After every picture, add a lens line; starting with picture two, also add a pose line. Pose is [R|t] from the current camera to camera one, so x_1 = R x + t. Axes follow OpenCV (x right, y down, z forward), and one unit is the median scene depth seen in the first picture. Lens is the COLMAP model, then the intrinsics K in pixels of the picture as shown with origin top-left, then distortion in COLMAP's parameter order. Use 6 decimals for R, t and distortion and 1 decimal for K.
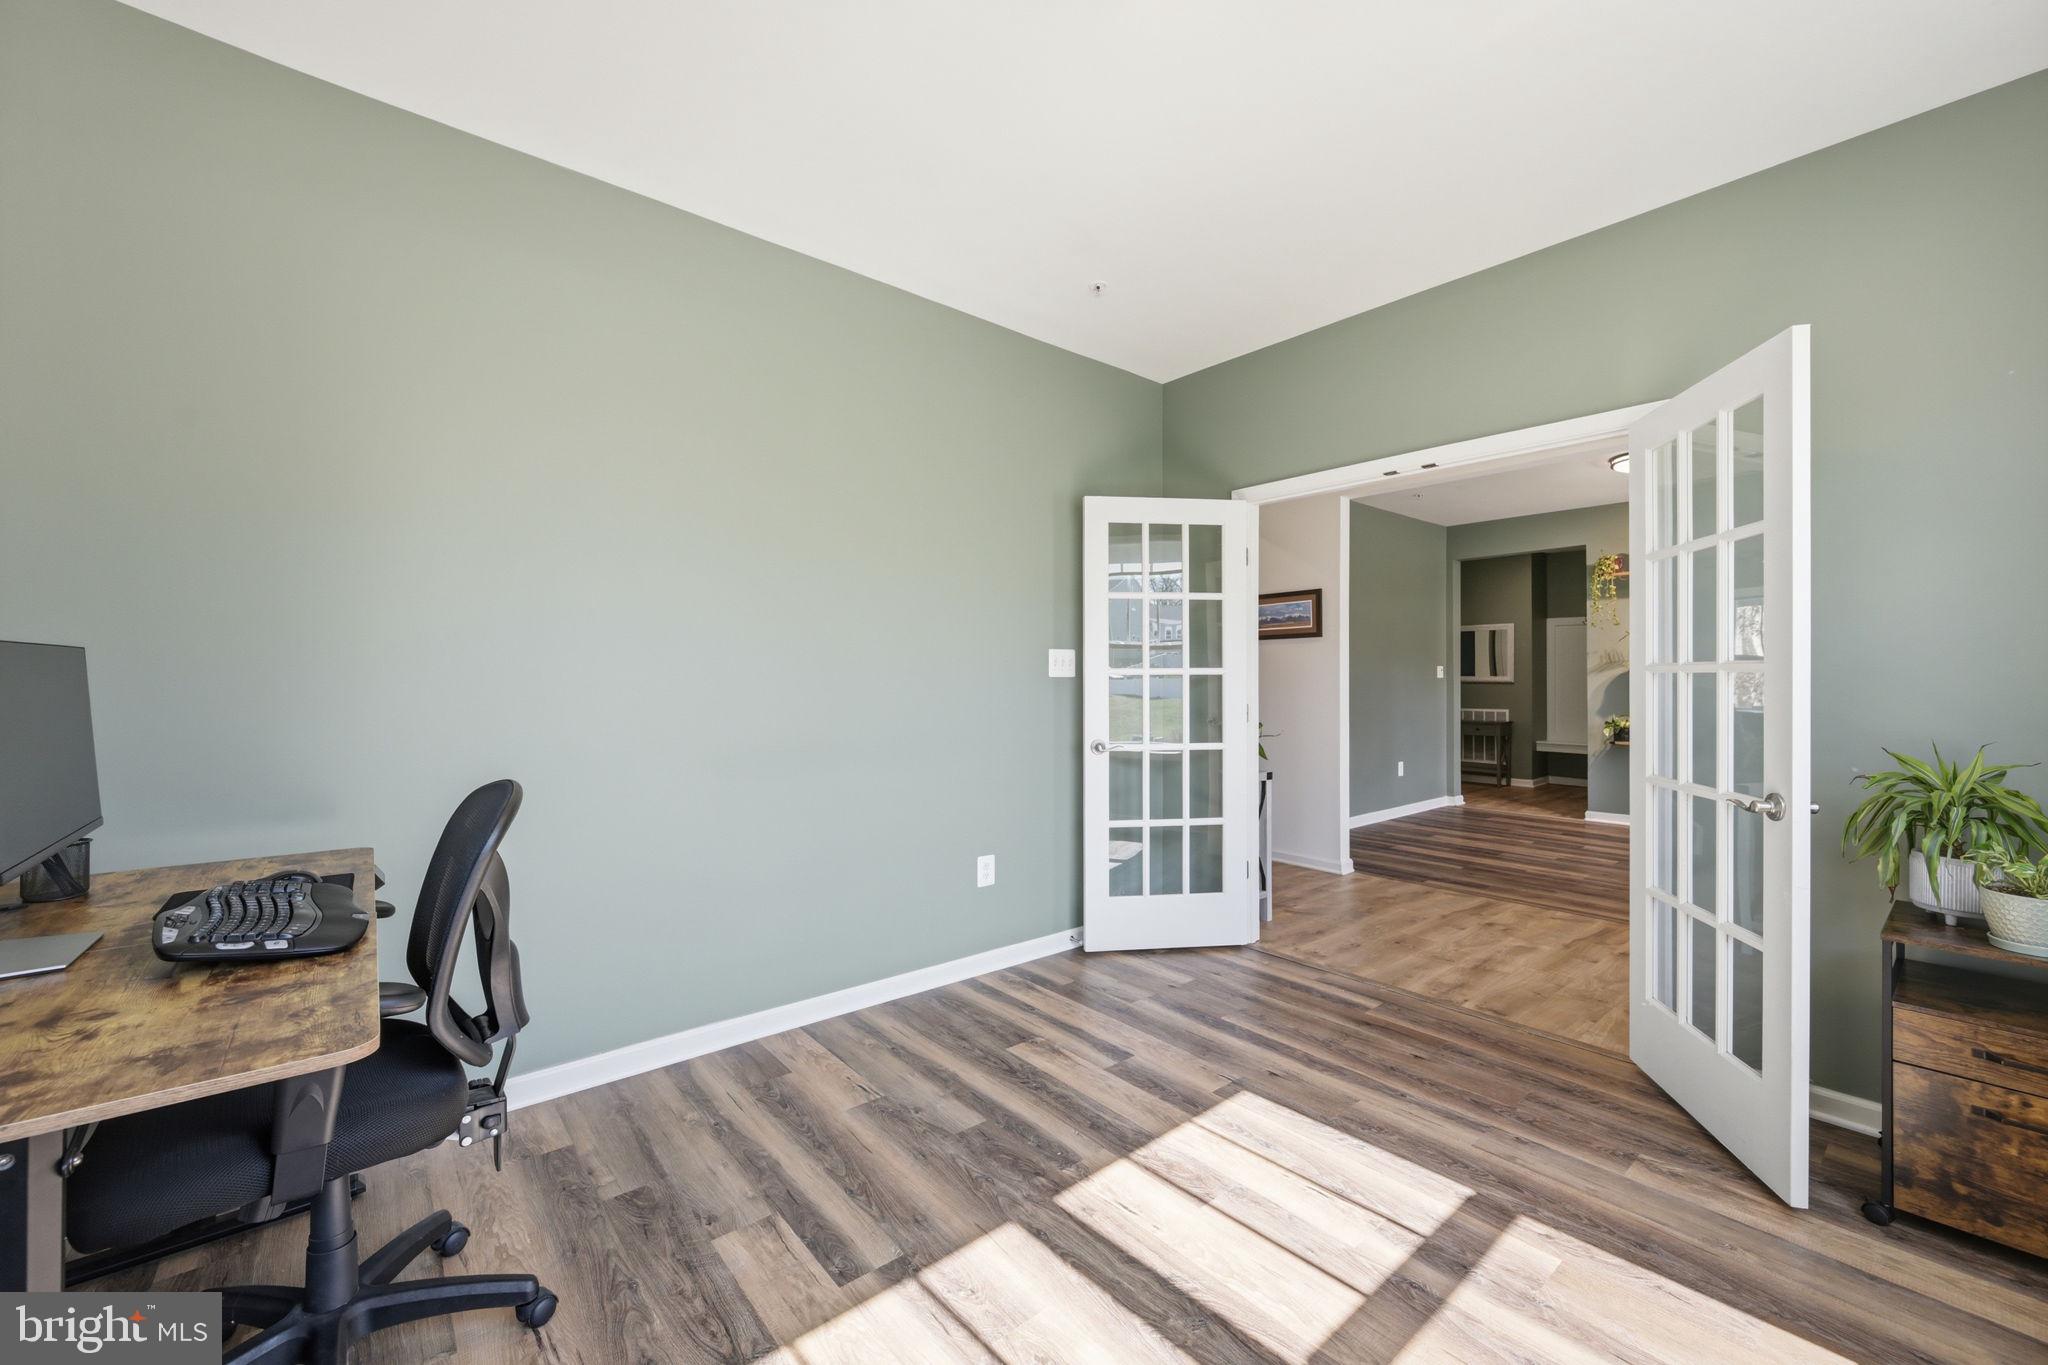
lens RADIAL K [[800.2, 0, 1029.0], [0, 800.2, 677.1], [0, 0, 1]] dist [0.000017, 0.000463]
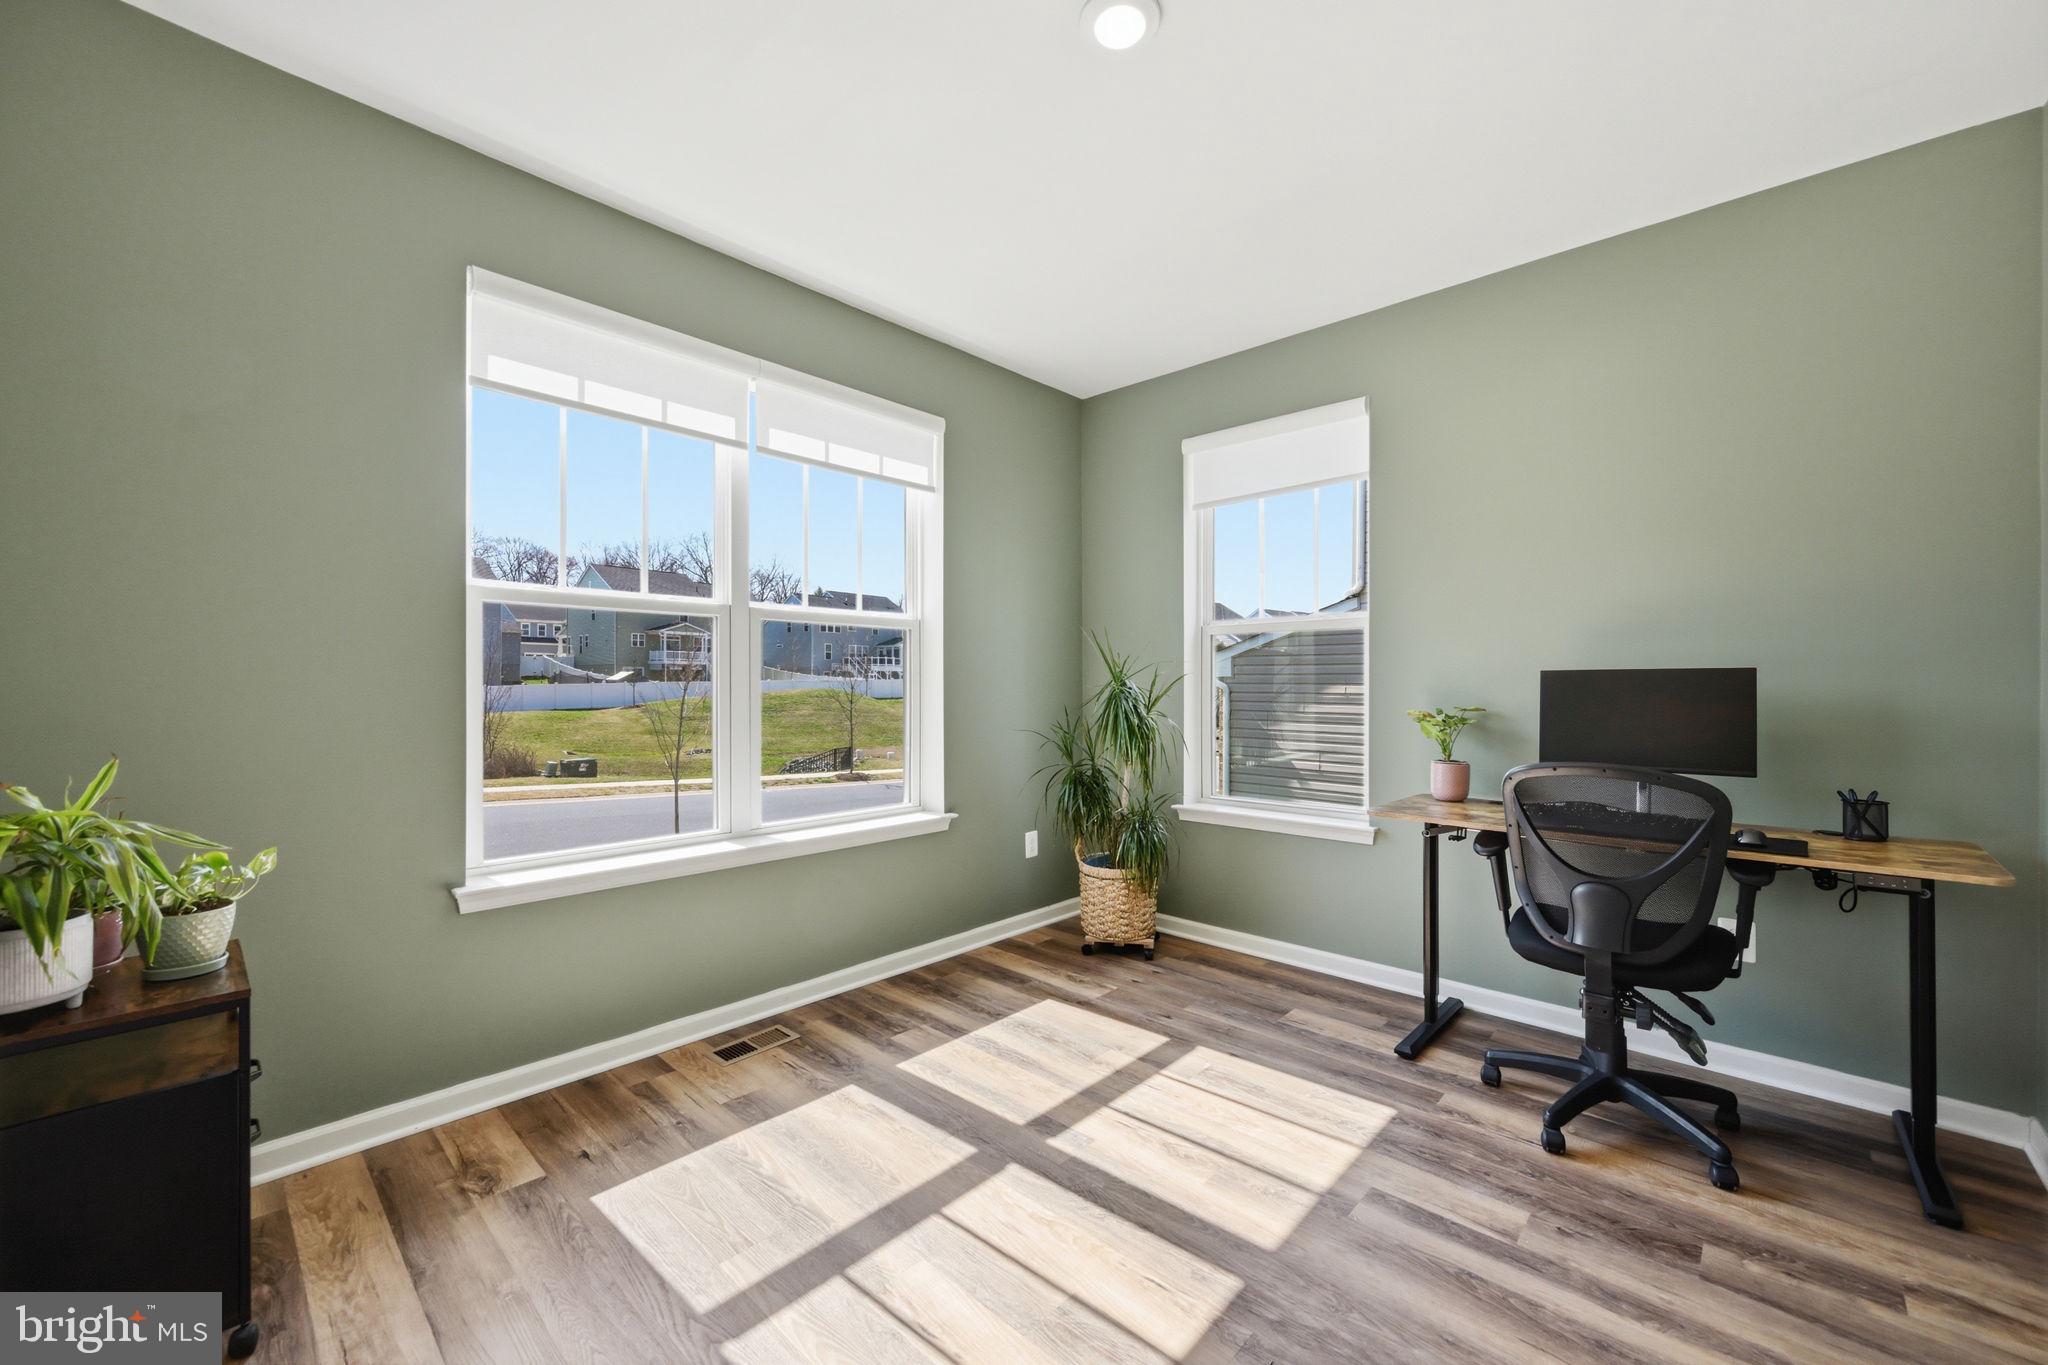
lens RADIAL K [[800.2, 0, 1029.0], [0, 800.2, 677.1], [0, 0, 1]] dist [0.000017, 0.000463]
pose [[-0.992386, -0.007814, -0.122921, 0.407511], [-0.006454, 0.999914, -0.011460, 0.009327], [0.122999, -0.010579, -0.992350, 2.020489]]
